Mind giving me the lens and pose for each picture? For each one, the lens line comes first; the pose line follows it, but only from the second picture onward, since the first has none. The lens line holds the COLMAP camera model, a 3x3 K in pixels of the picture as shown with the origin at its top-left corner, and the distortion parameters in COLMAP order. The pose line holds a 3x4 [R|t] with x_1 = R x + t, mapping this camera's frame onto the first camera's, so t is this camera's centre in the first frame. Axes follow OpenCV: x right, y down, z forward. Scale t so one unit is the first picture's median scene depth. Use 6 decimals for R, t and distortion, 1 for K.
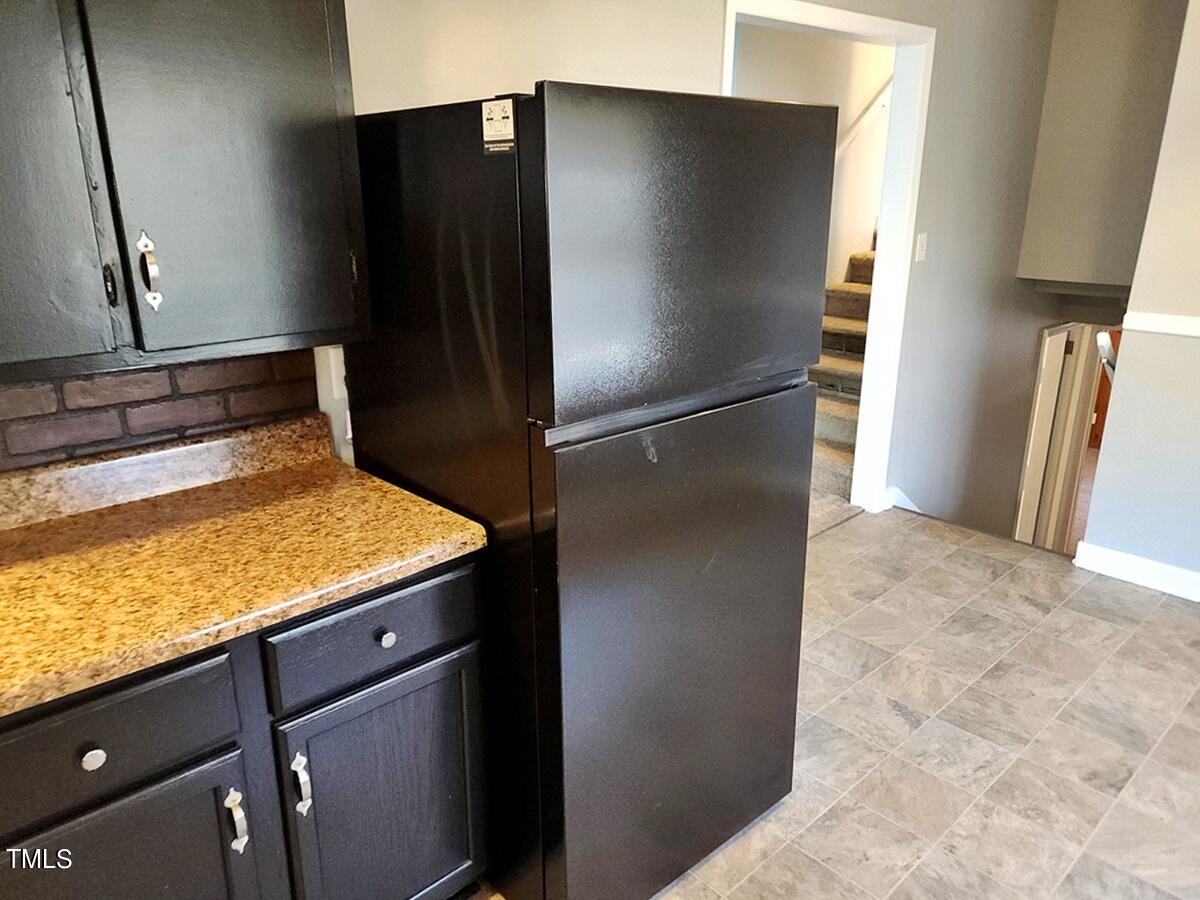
lens RADIAL K [[857.4, 0, 603.1], [0, 857.4, 452.1], [0, 0, 1]] dist [0.026956, -0.014573]
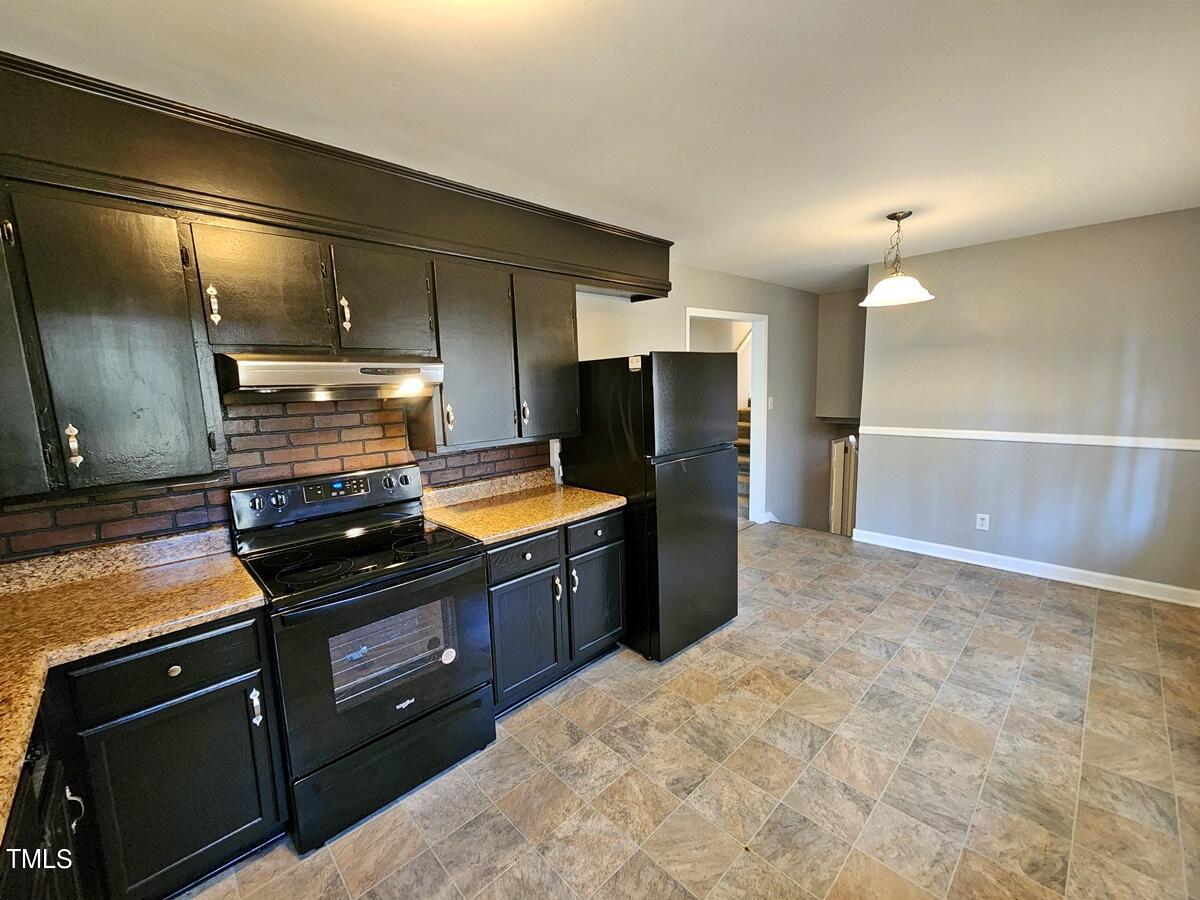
lens RADIAL K [[486.9, 0, 593.1], [0, 486.9, 450.6], [0, 0, 1]] dist [0.000596, 0.000138]
pose [[0.999434, -0.032195, -0.009803, -0.145177], [0.030159, 0.986054, -0.163671, 0.125380], [0.014935, 0.163283, 0.986466, -0.401162]]
